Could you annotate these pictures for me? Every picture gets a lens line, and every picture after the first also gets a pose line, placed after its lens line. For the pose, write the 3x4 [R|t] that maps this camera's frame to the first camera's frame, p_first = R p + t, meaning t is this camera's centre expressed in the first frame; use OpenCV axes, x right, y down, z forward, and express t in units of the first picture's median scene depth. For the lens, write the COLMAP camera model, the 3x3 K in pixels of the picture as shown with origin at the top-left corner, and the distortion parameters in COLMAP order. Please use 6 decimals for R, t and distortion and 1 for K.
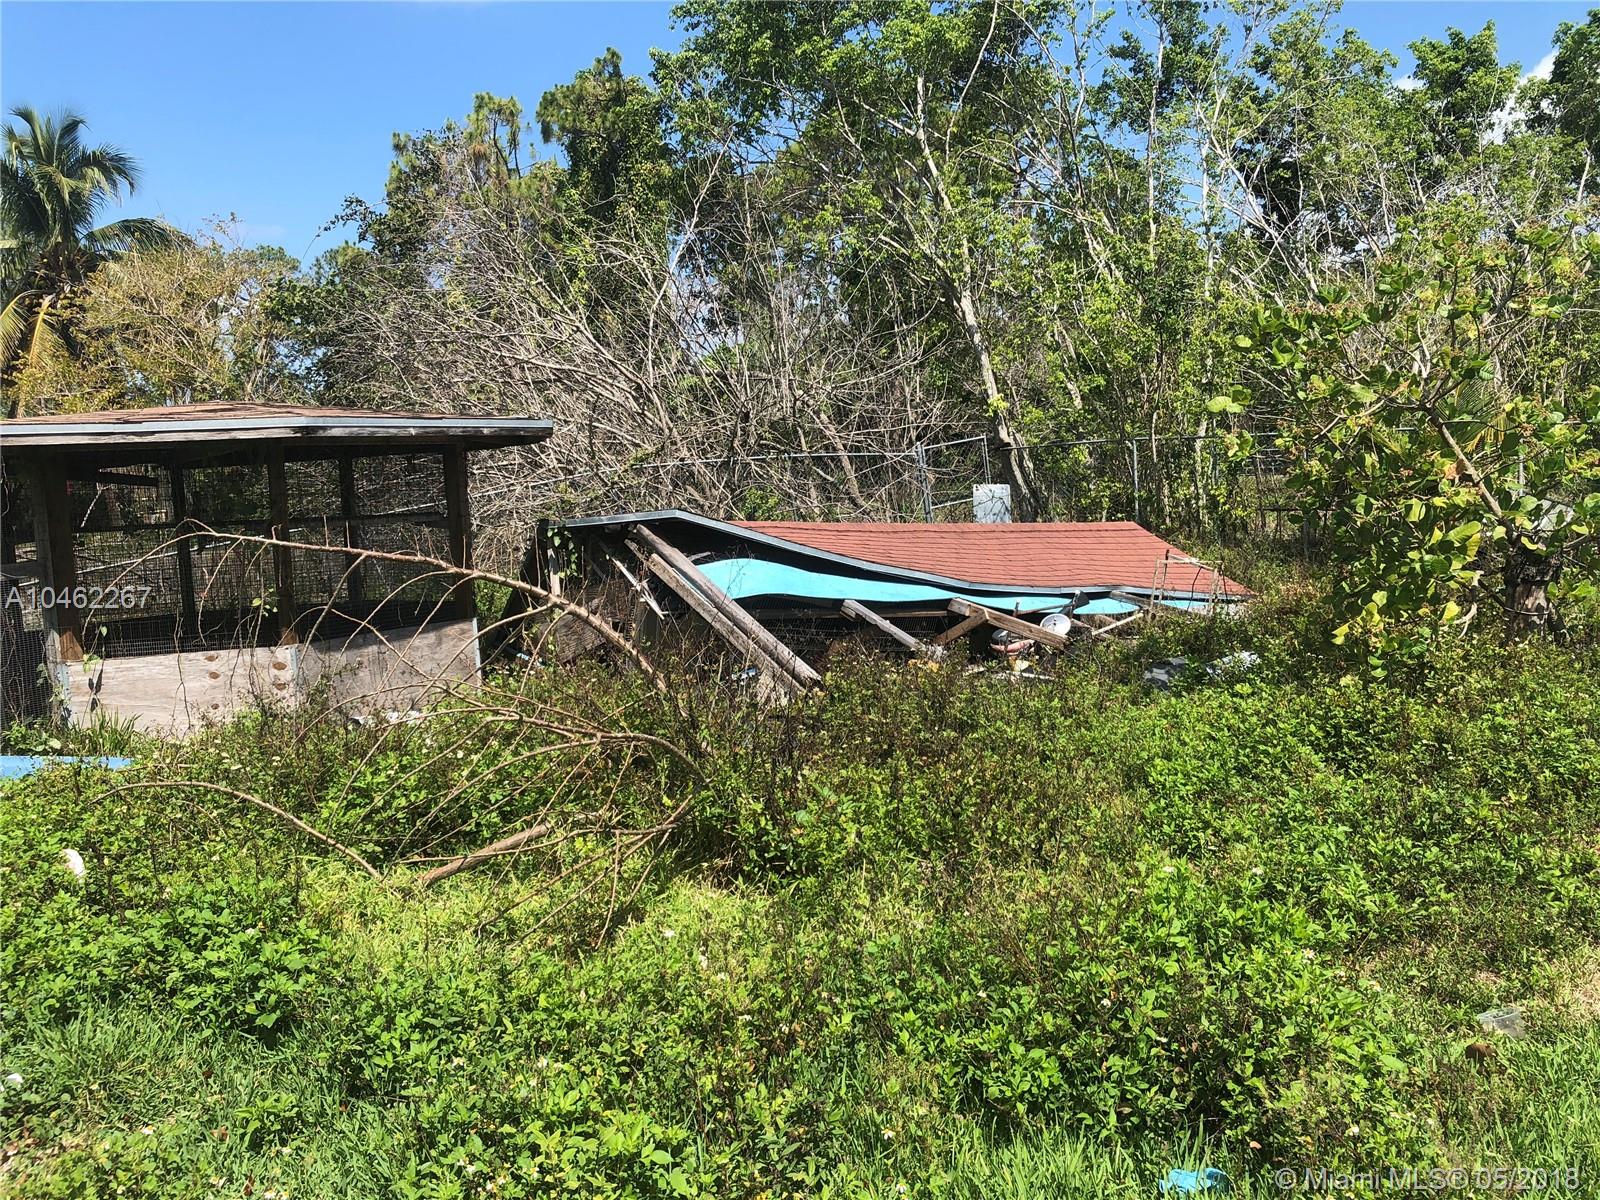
lens RADIAL K [[1301.1, 0, 783.9], [0, 1301.1, 596.2], [0, 0, 1]] dist [0.028050, -0.021565]
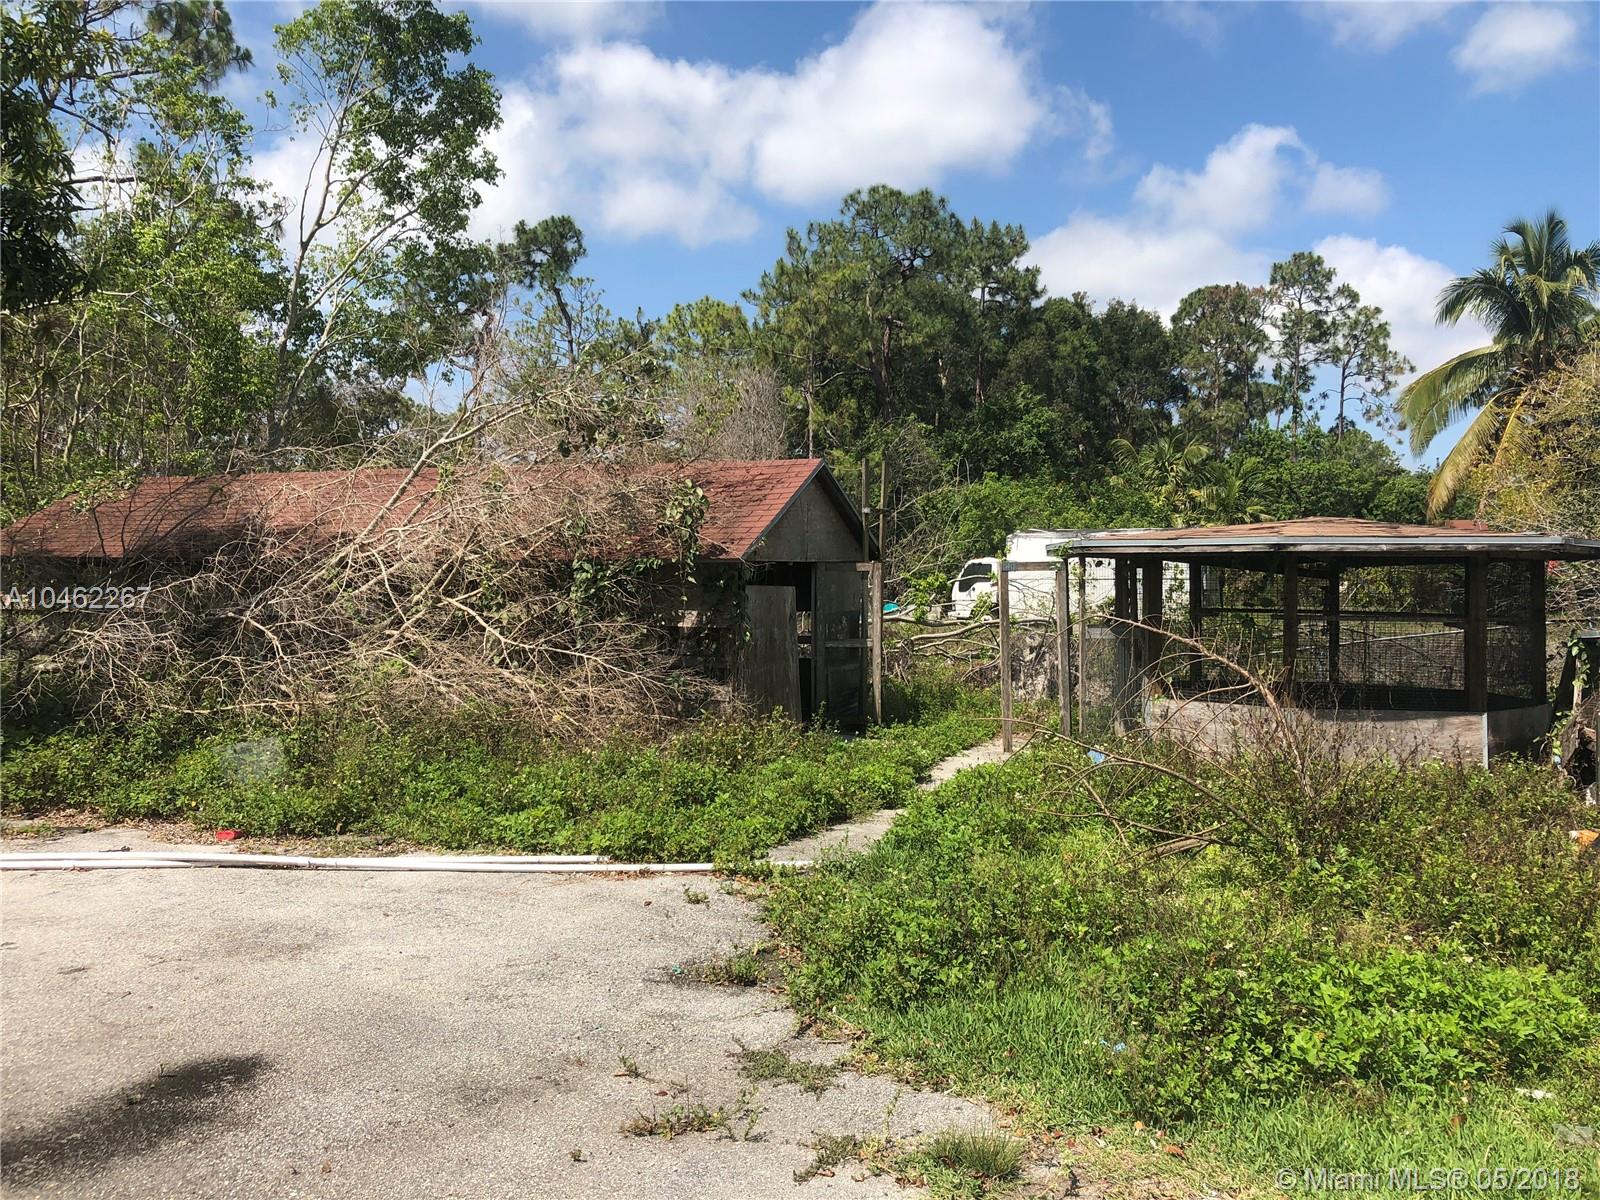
lens RADIAL K [[1301.1, 0, 787.9], [0, 1301.1, 596.3], [0, 0, 1]] dist [0.028050, -0.021565]
pose [[0.468106, 0.059167, -0.881689, 0.121187], [-0.110970, 0.993793, 0.007774, -0.006403], [0.876677, 0.094202, 0.471766, -0.014571]]
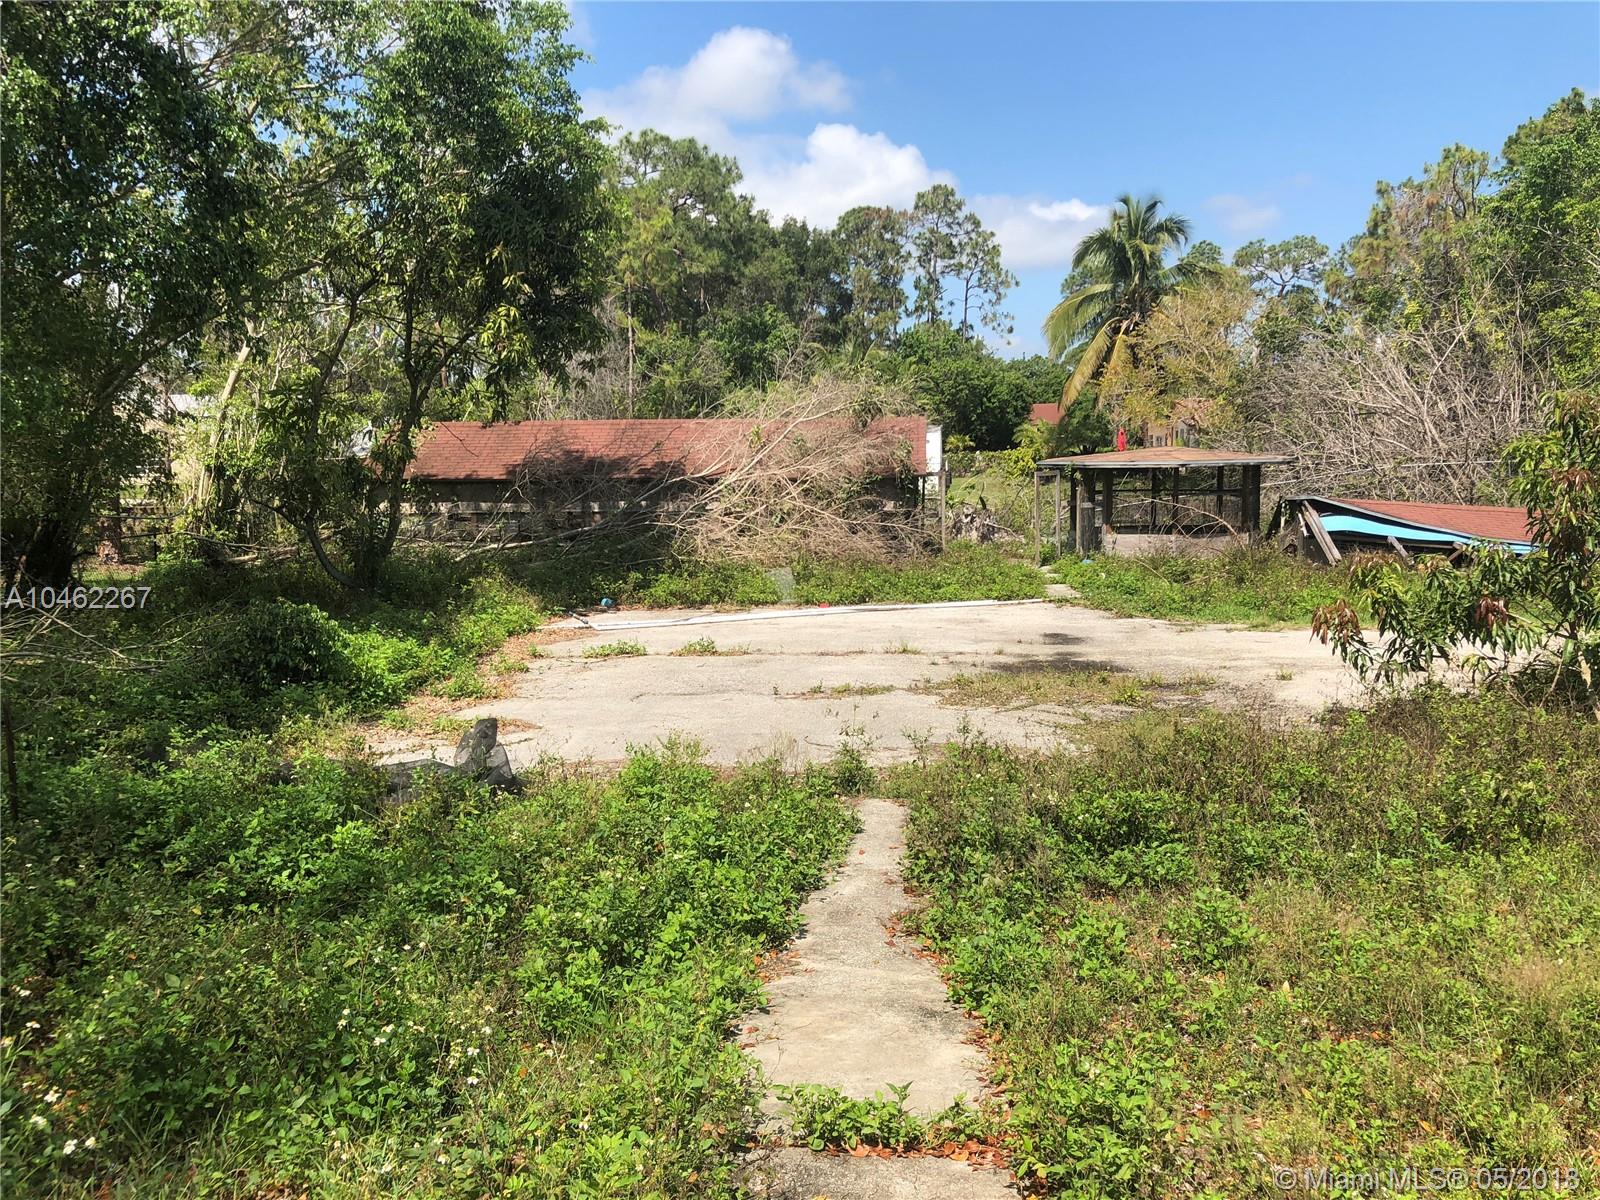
lens RADIAL K [[1301.1, 0, 835.3], [0, 1301.1, 617.8], [0, 0, 1]] dist [0.028050, -0.021565]
pose [[0.750607, 0.117056, -0.650297, 0.225786], [-0.079961, 0.993042, 0.086456, 0.006756], [0.655893, -0.012896, 0.754744, -0.396639]]
